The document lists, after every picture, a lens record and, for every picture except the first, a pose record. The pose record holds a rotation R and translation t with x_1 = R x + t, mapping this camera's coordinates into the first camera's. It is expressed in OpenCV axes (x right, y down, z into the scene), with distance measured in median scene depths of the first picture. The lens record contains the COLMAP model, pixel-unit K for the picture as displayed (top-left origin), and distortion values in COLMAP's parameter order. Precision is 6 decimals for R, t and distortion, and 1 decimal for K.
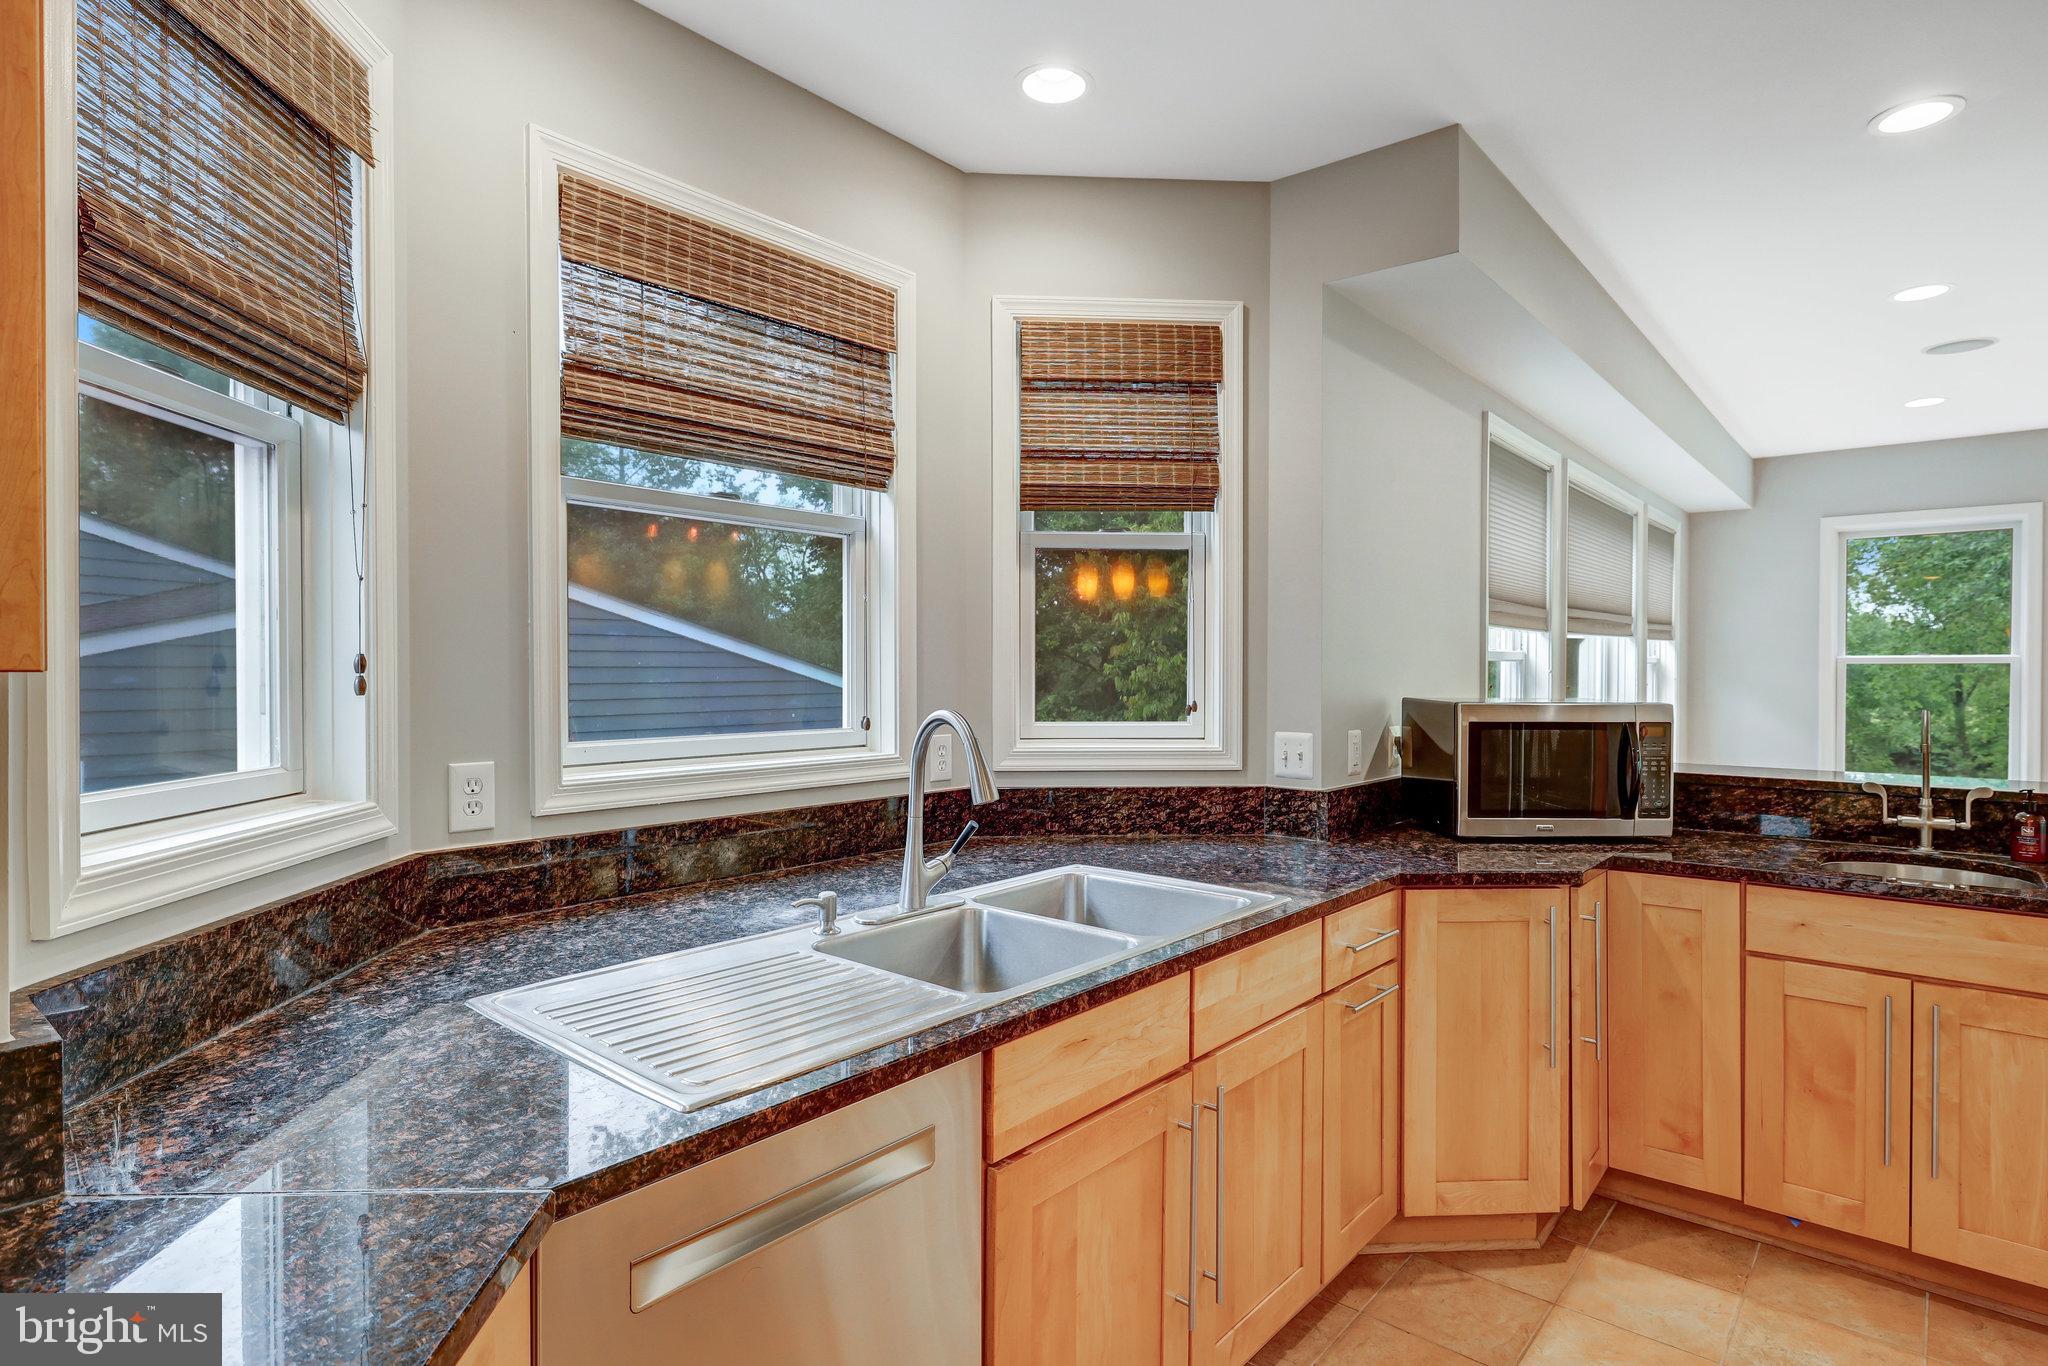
lens RADIAL K [[1061.8, 0, 1021.1], [0, 1061.8, 680.6], [0, 0, 1]] dist [0.001328, 0.001300]
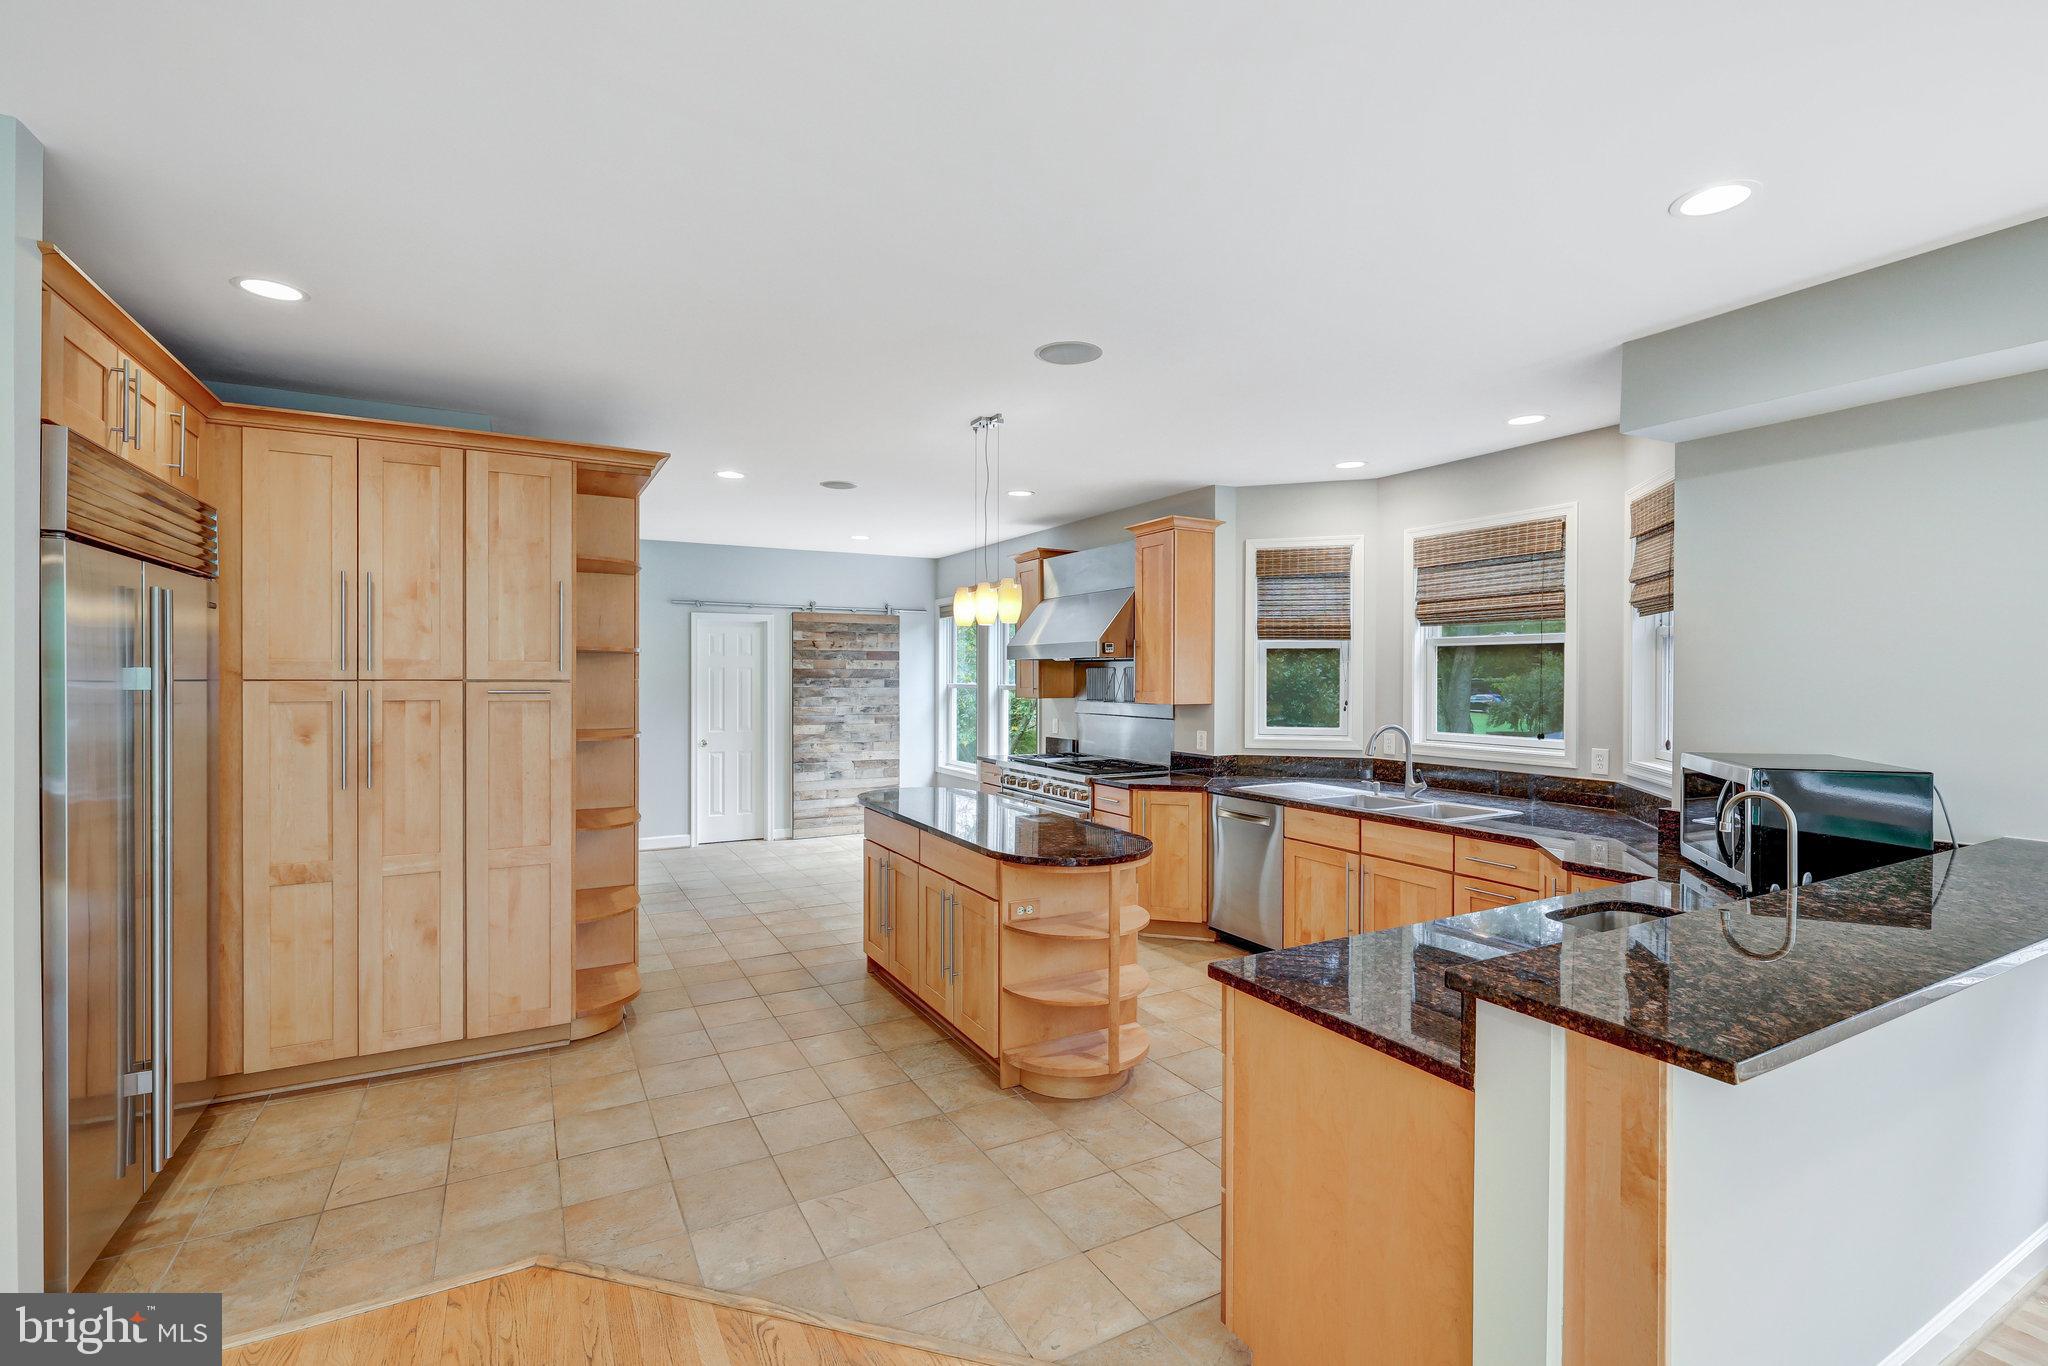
lens RADIAL K [[933.5, 0, 1014.3], [0, 933.5, 678.3], [0, 0, 1]] dist [0.002611, -0.000342]
pose [[-0.355398, -0.000385, -0.934715, 1.768315], [-0.012117, 0.999918, 0.004195, -0.063196], [0.934636, 0.012817, -0.355374, 0.644551]]
